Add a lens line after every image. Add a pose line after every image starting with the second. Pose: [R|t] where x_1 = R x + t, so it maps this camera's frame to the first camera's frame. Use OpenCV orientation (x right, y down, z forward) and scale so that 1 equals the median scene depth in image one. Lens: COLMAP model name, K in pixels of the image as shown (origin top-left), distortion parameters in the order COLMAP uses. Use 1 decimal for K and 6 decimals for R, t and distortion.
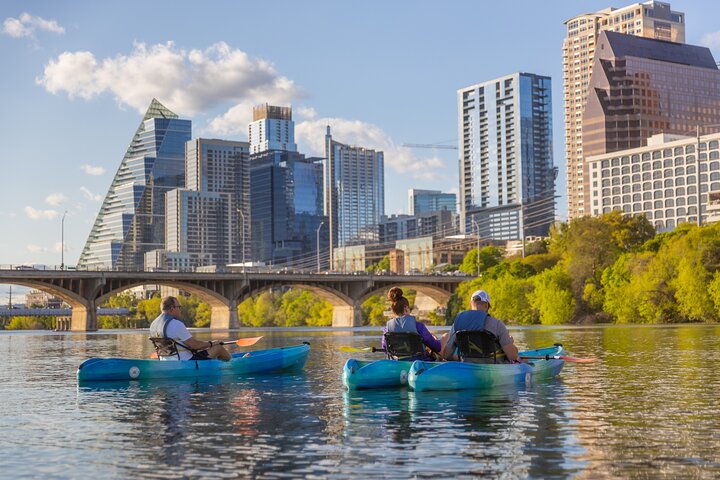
lens RADIAL K [[1216.7, 0, 360.0], [0, 1216.7, 240.0], [0, 0, 1]] dist [0.224822, -0.032227]
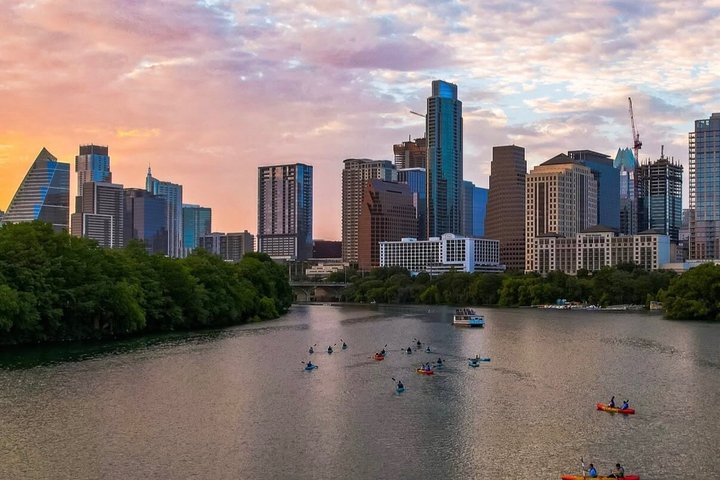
lens RADIAL K [[1216.7, 0, 360.0], [0, 1216.7, 240.0], [0, 0, 1]] dist [0.224822, -0.032227]
pose [[0.949323, 0.035655, 0.312274, -0.400665], [-0.043964, 0.998841, 0.019606, -0.068465], [-0.311213, -0.032341, 0.949790, -0.899678]]
